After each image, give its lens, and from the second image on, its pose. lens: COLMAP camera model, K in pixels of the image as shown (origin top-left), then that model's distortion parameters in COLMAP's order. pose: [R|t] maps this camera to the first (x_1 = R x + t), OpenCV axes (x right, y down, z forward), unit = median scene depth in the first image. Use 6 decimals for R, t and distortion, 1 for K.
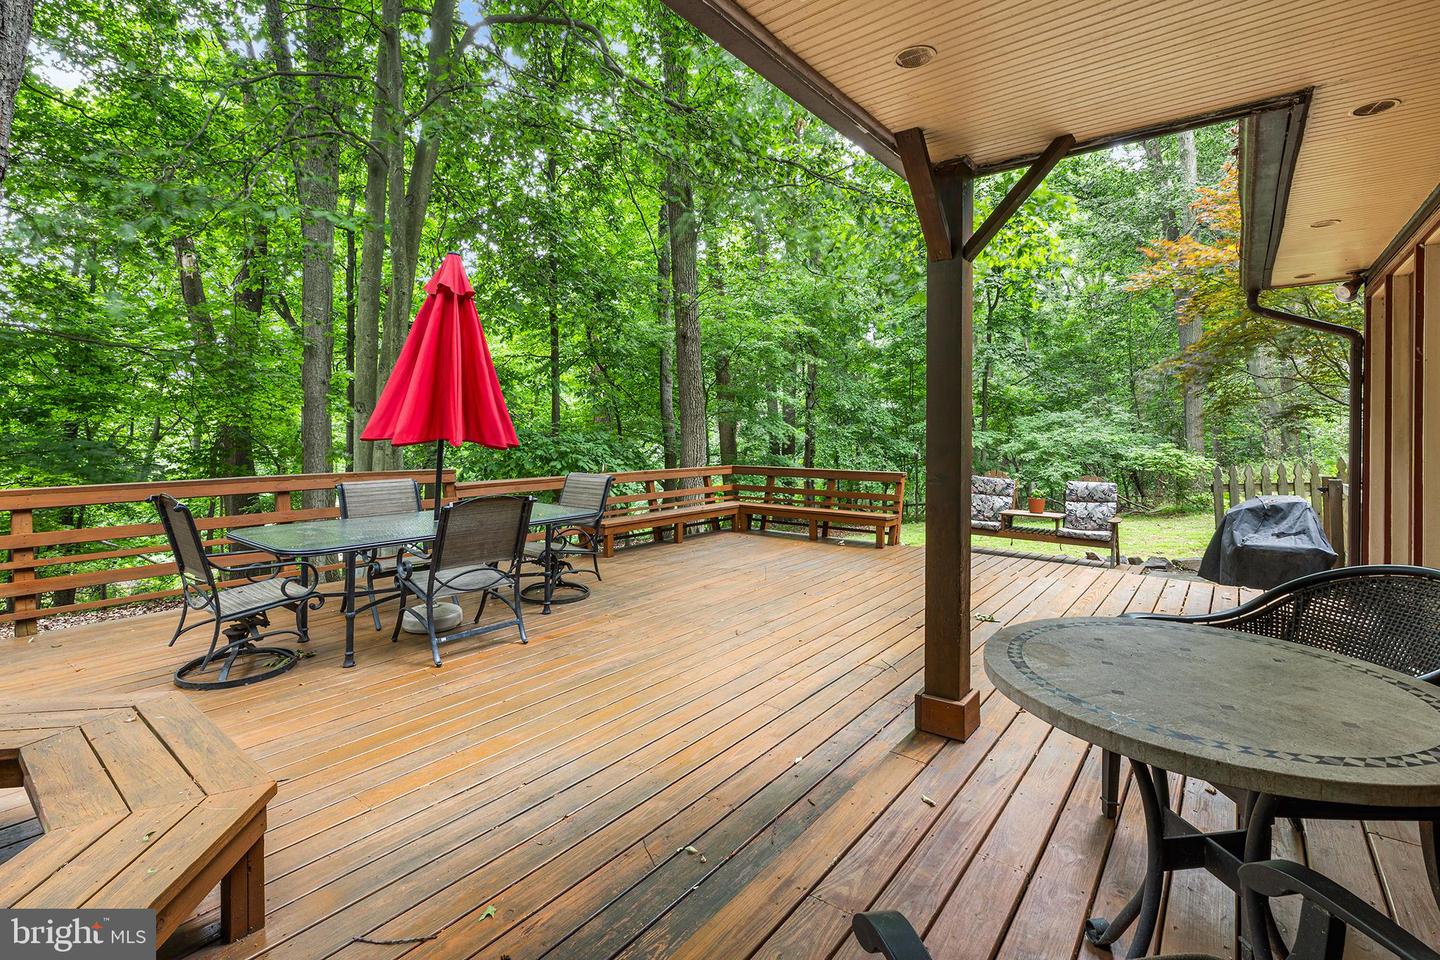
lens RADIAL K [[655.4, 0, 718.3], [0, 655.4, 431.4], [0, 0, 1]] dist [0.001735, 0.000108]
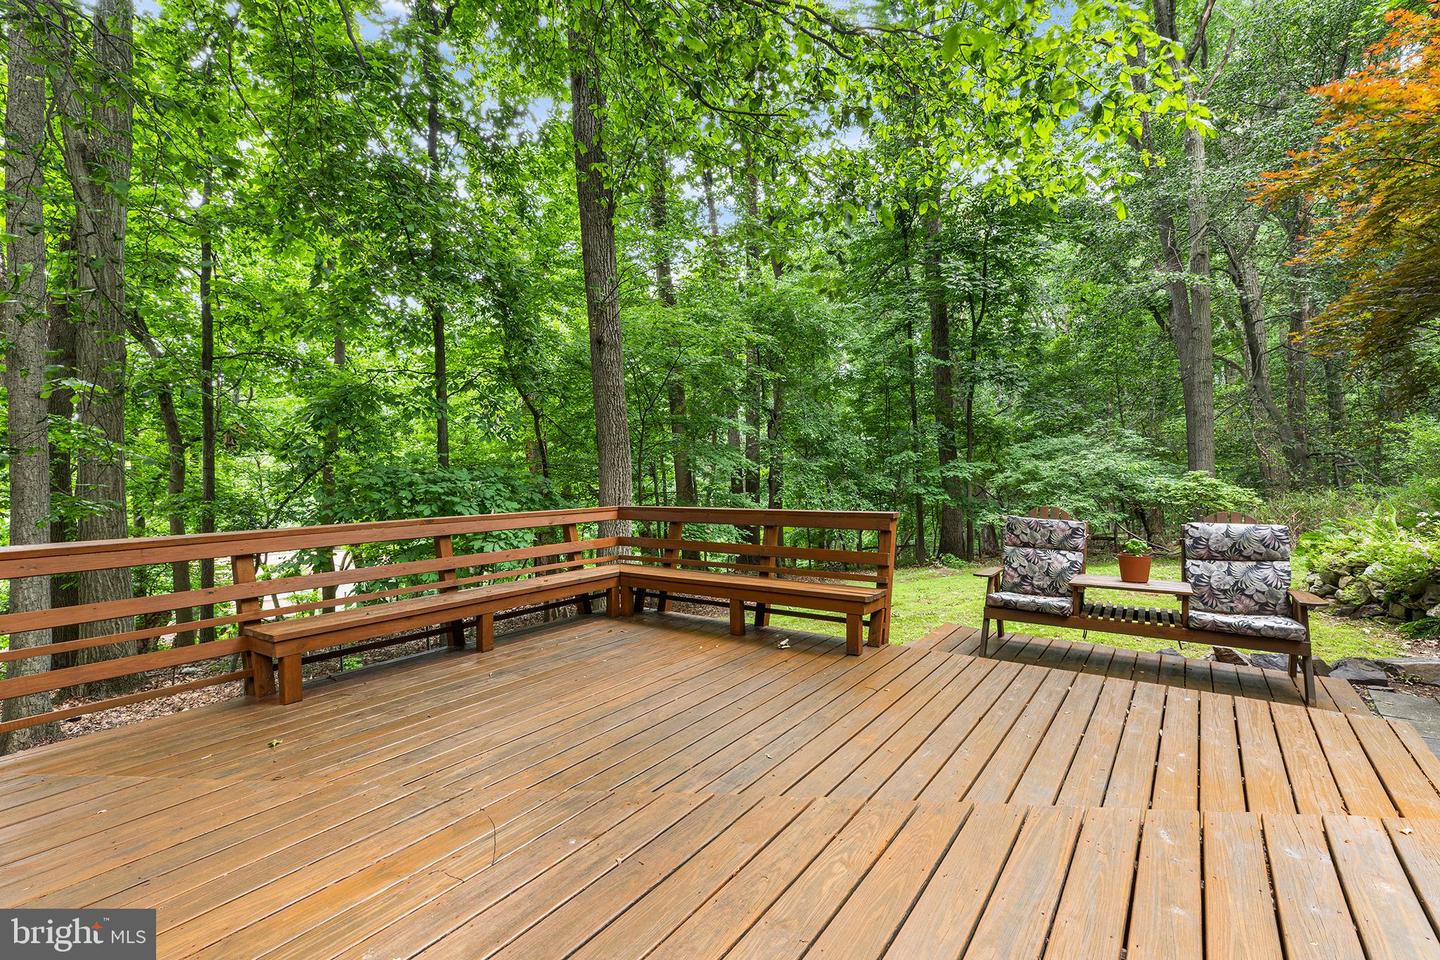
lens RADIAL K [[655.4, 0, 719.6], [0, 655.4, 474.3], [0, 0, 1]] dist [0.001735, 0.000108]
pose [[0.999044, -0.016631, 0.040431, 0.050904], [0.016576, 0.999861, 0.001707, 0.012079], [-0.040453, -0.001035, 0.999181, 0.203091]]
